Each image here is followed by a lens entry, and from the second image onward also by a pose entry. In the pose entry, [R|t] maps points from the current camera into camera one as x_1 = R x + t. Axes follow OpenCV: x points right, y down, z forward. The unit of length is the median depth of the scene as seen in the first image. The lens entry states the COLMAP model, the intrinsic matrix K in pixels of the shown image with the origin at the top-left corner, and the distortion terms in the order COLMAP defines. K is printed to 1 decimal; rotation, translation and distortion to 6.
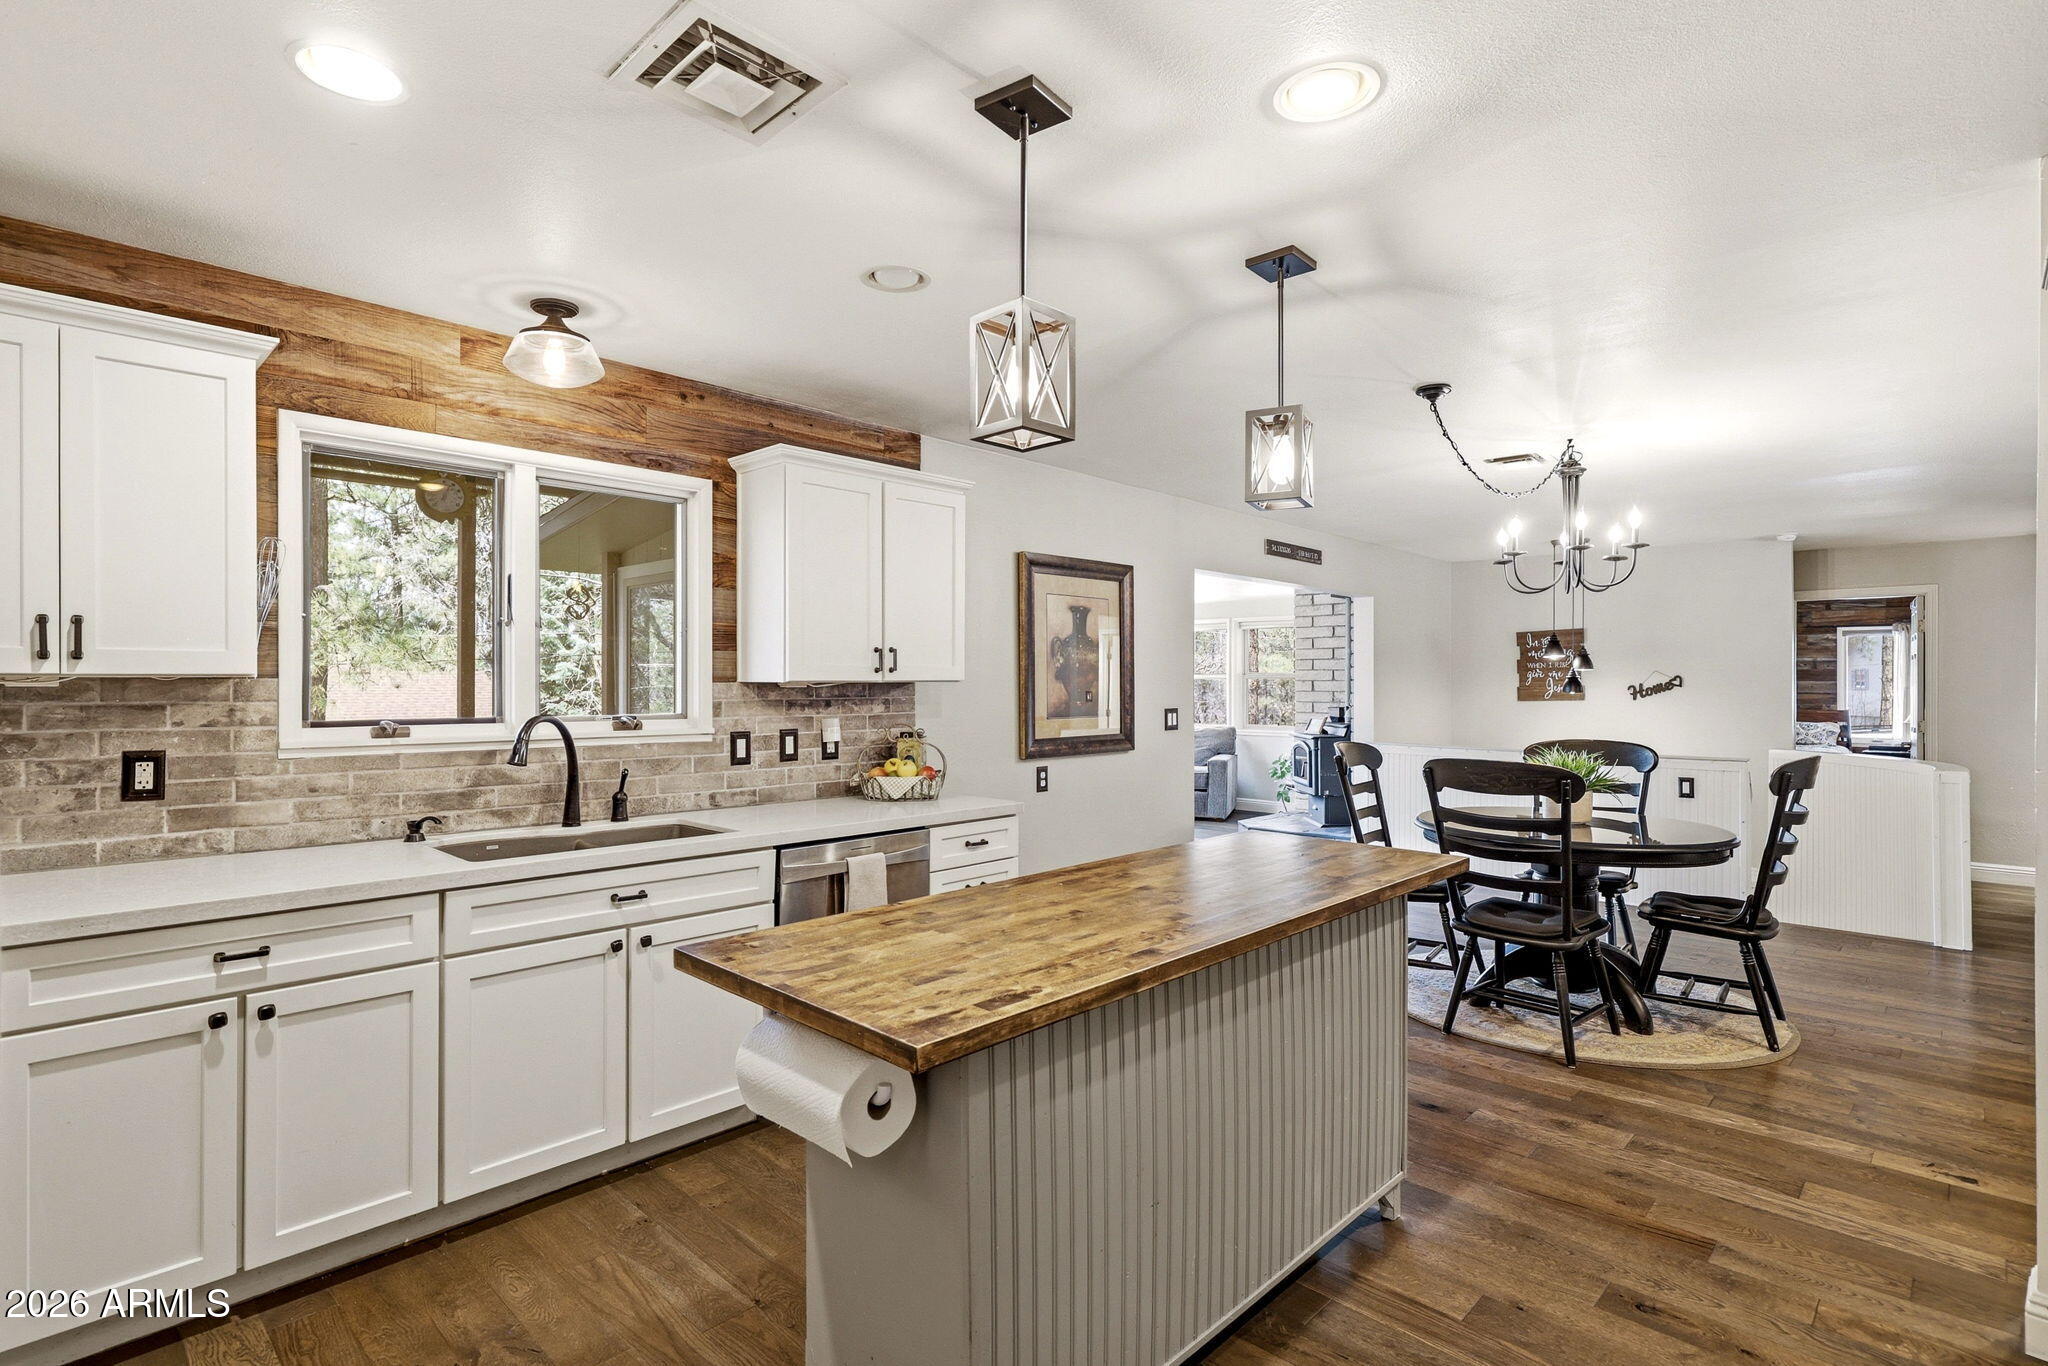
lens RADIAL K [[983.8, 0, 1038.2], [0, 983.8, 689.4], [0, 0, 1]] dist [0.004241, -0.000799]
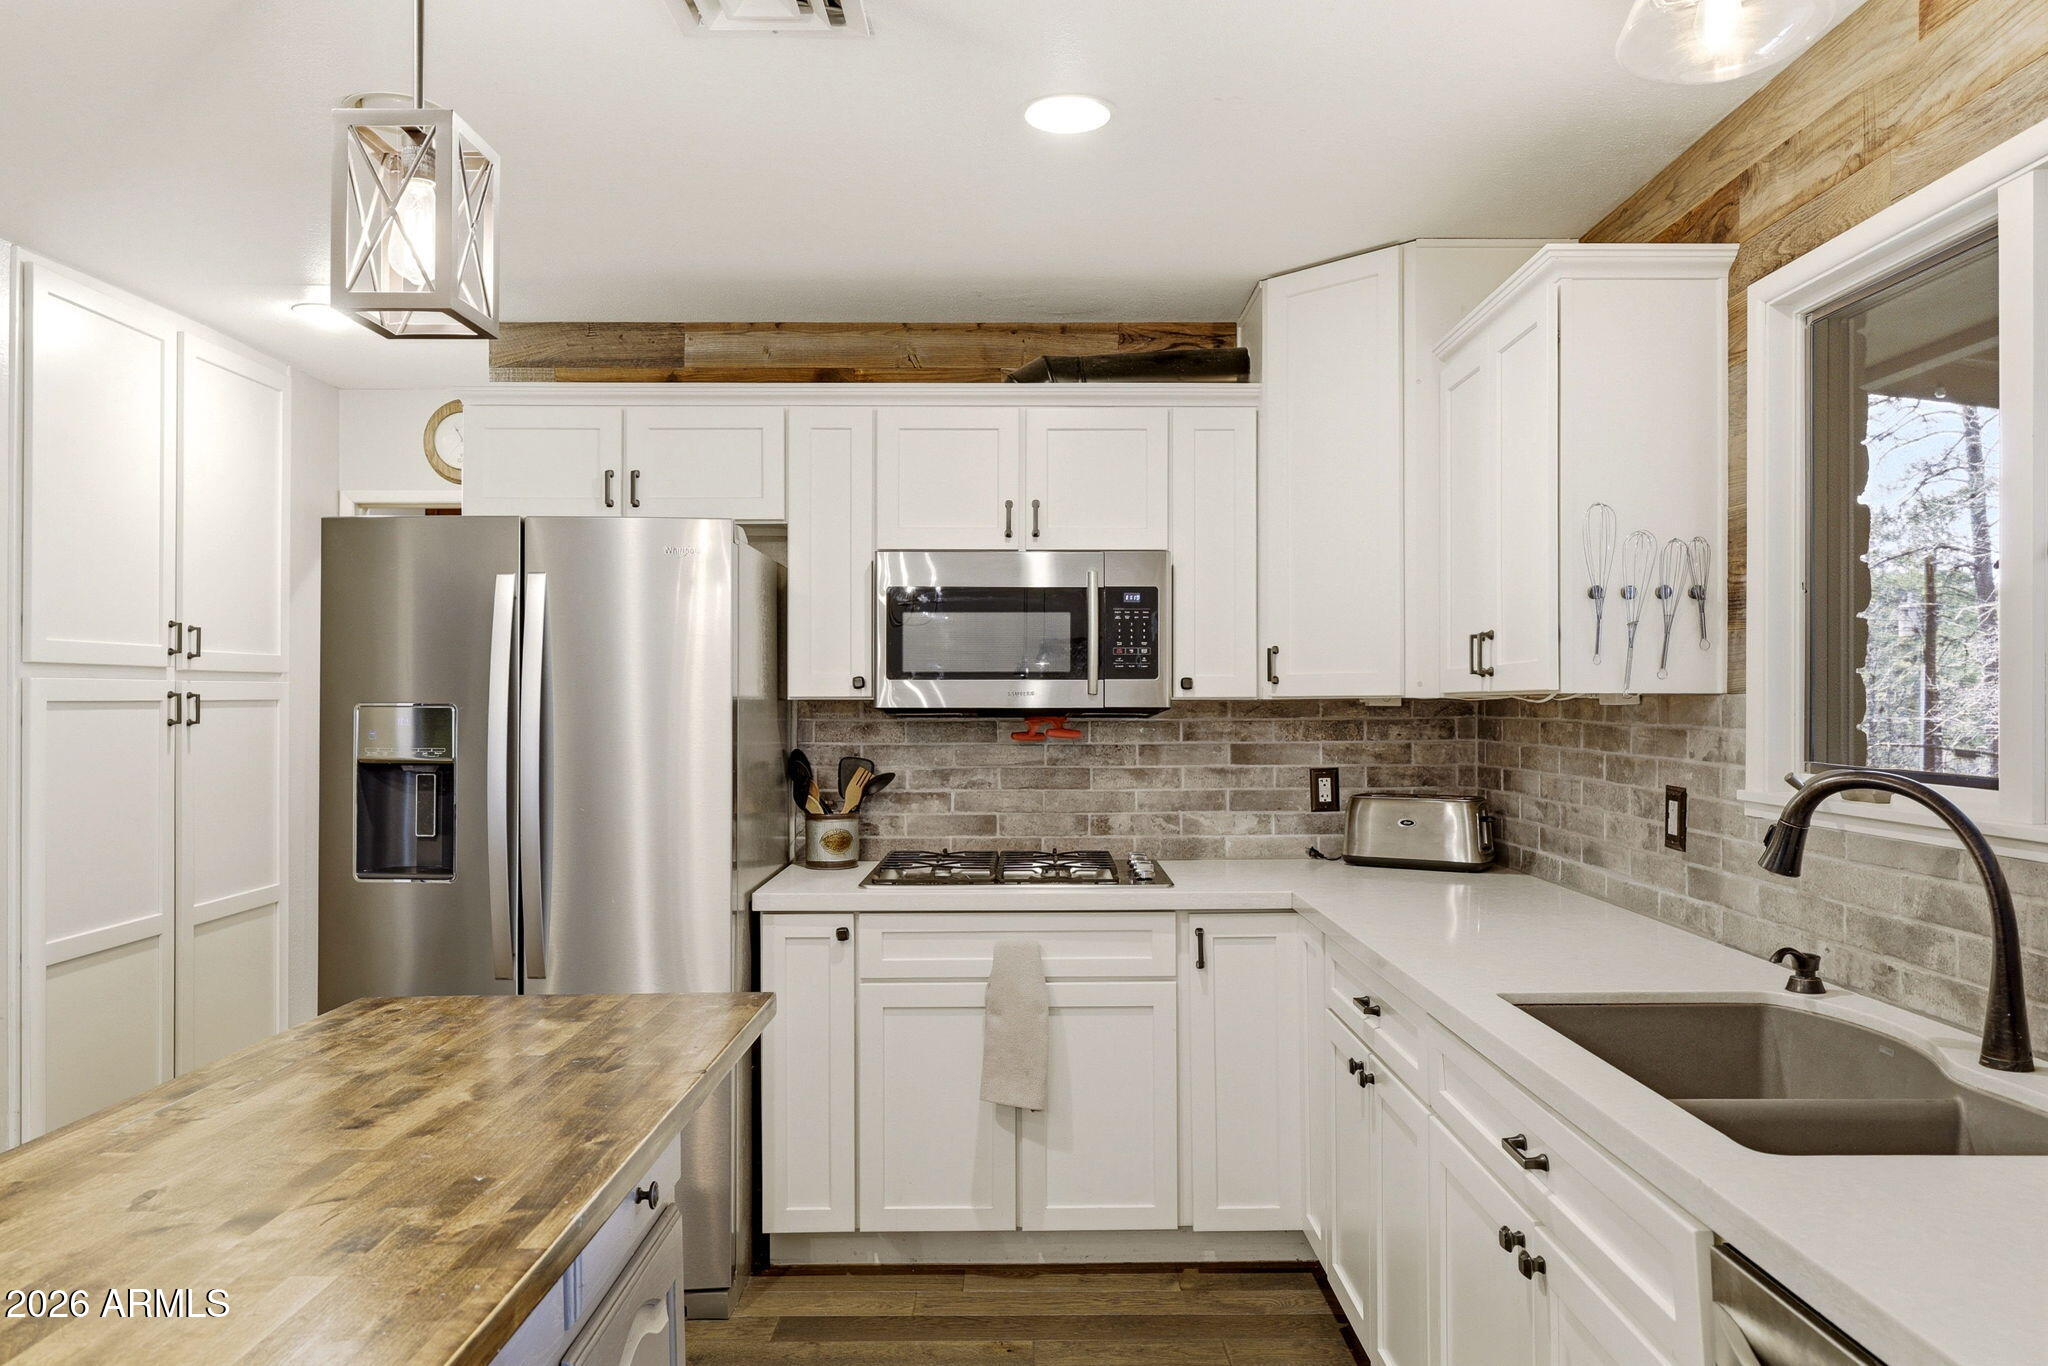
lens RADIAL K [[1390.4, 0, 1021.5], [0, 1390.4, 689.5], [0, 0, 1]] dist [0.003181, -0.001268]
pose [[-0.724372, -0.009810, -0.689339, 0.166683], [-0.008618, 0.999949, -0.005174, -0.003473], [0.689355, 0.002193, -0.724420, 1.000127]]
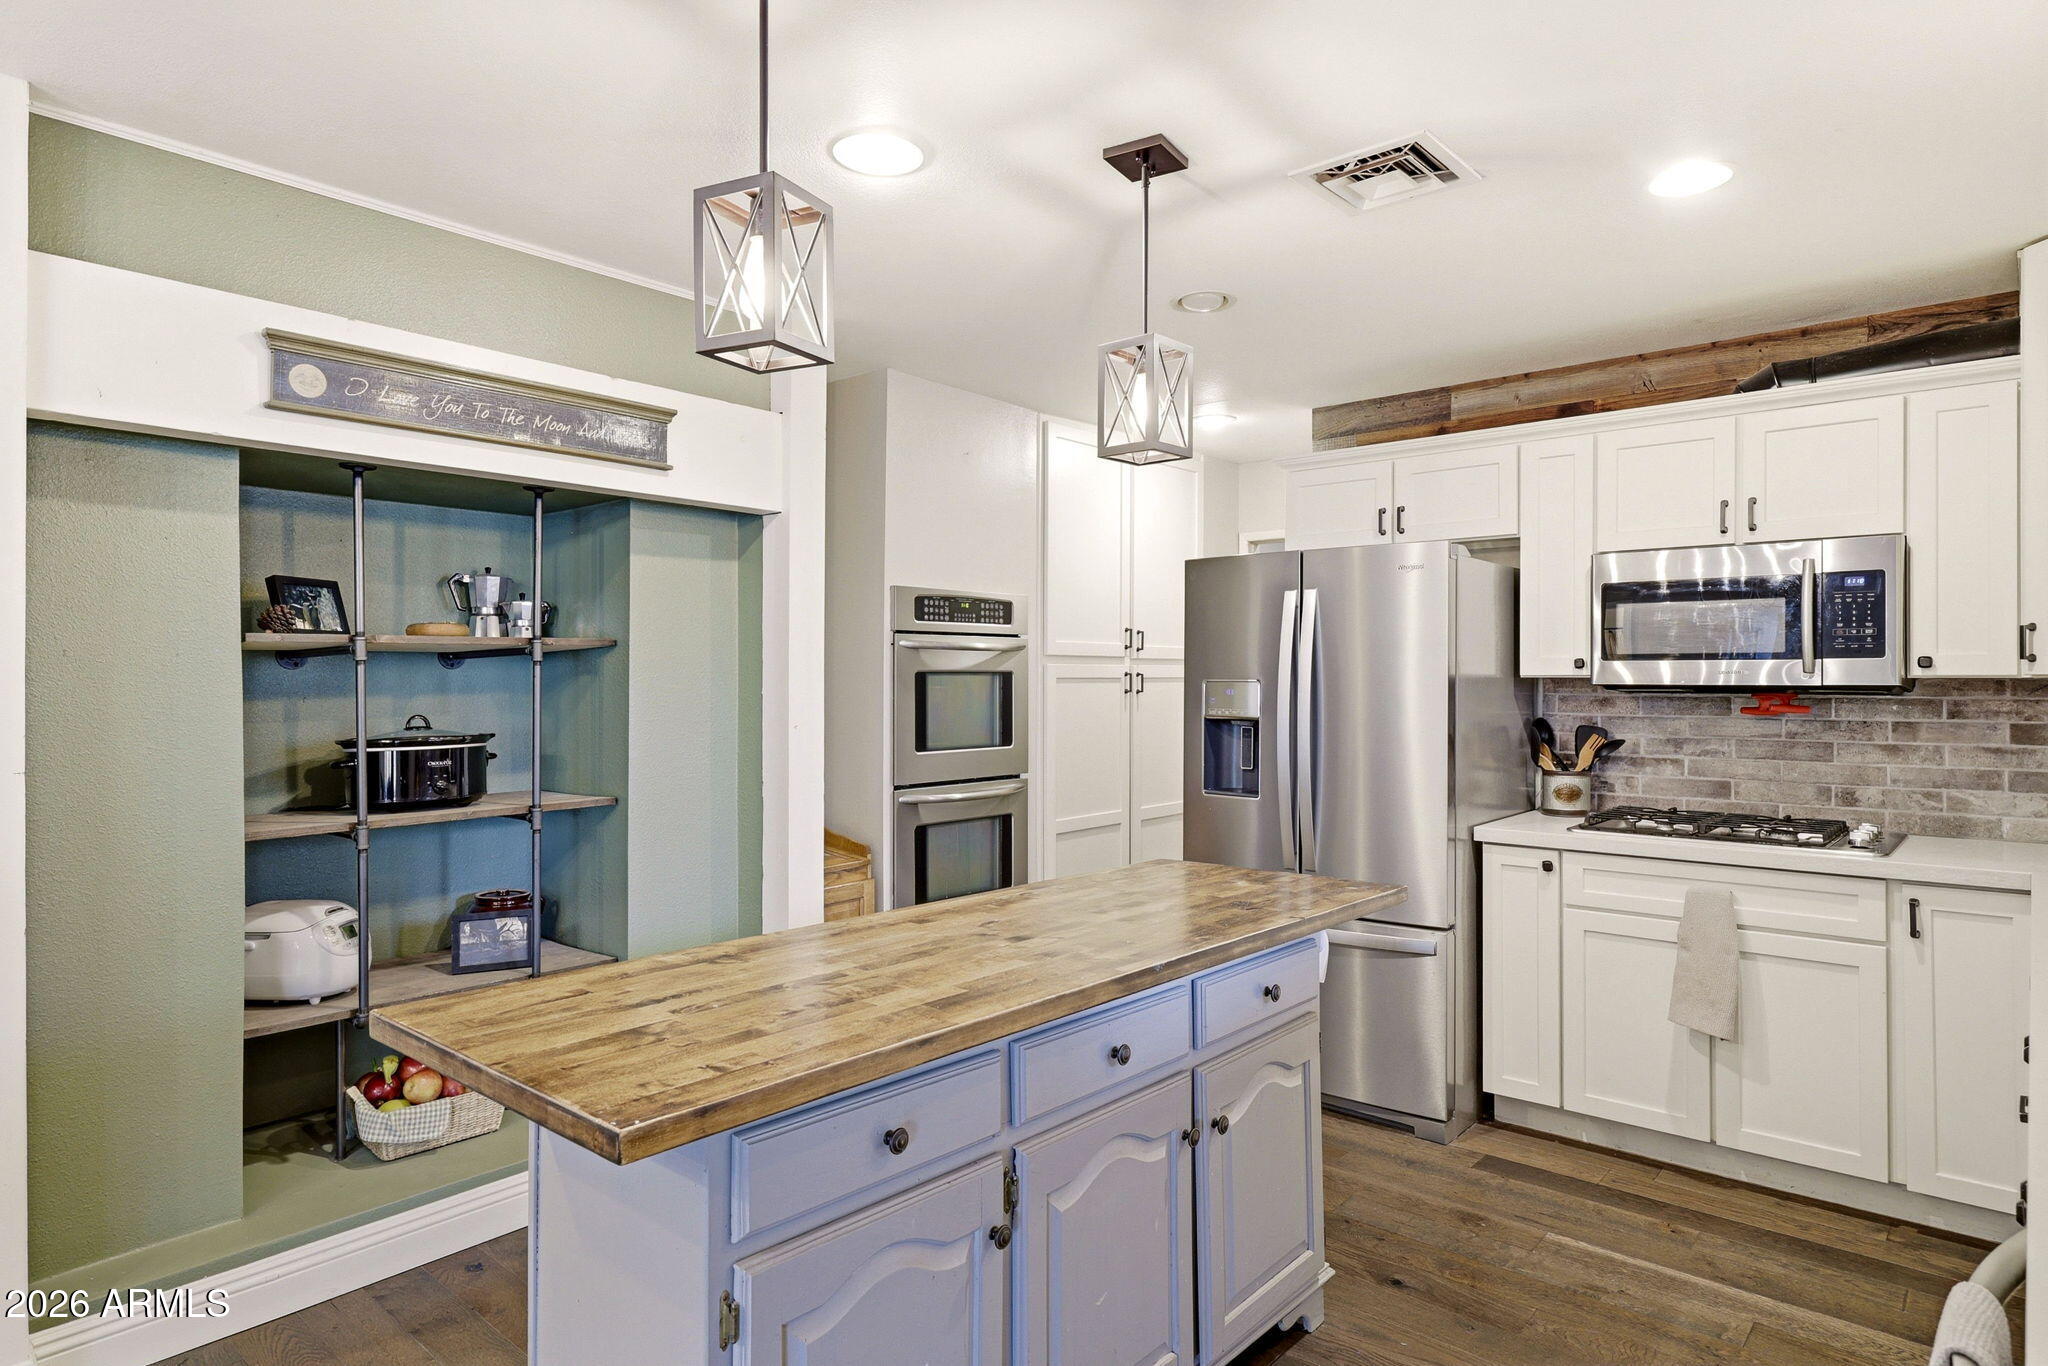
lens RADIAL K [[1153.8, 0, 1018.9], [0, 1153.8, 673.4], [0, 0, 1]] dist [0.006988, 0.000840]
pose [[-0.999301, -0.006665, -0.036787, 0.087125], [-0.006799, 0.999971, 0.003521, -0.004212], [0.036763, 0.003769, -0.999317, 1.185602]]
